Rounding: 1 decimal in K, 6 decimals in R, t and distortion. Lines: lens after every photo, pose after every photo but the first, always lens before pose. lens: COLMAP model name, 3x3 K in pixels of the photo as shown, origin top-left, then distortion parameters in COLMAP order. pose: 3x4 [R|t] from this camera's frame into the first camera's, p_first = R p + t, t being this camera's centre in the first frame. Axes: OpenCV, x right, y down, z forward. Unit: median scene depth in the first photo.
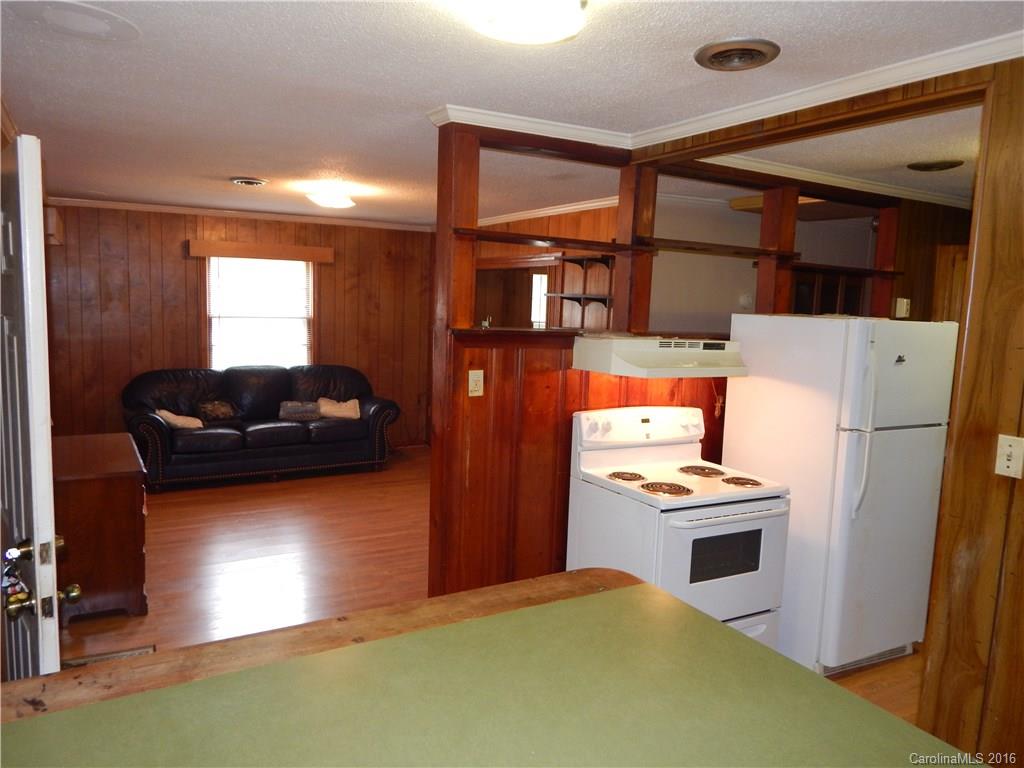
lens RADIAL K [[754.2, 0, 510.7], [0, 754.2, 385.3], [0, 0, 1]] dist [-0.014822, 0.008835]
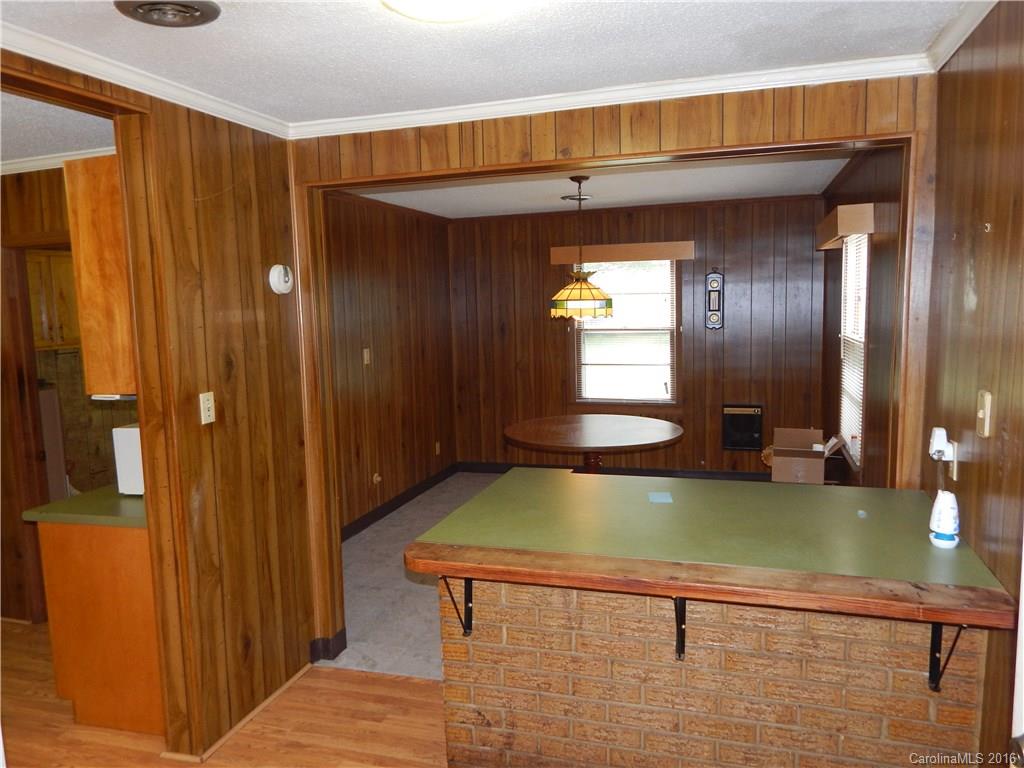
lens RADIAL K [[754.2, 0, 515.2], [0, 754.2, 381.8], [0, 0, 1]] dist [-0.014822, 0.008835]
pose [[-0.672223, -0.102788, 0.733179, -0.660275], [0.088044, 0.972189, 0.217019, -0.188054], [-0.735095, 0.210437, -0.644478, 1.406200]]
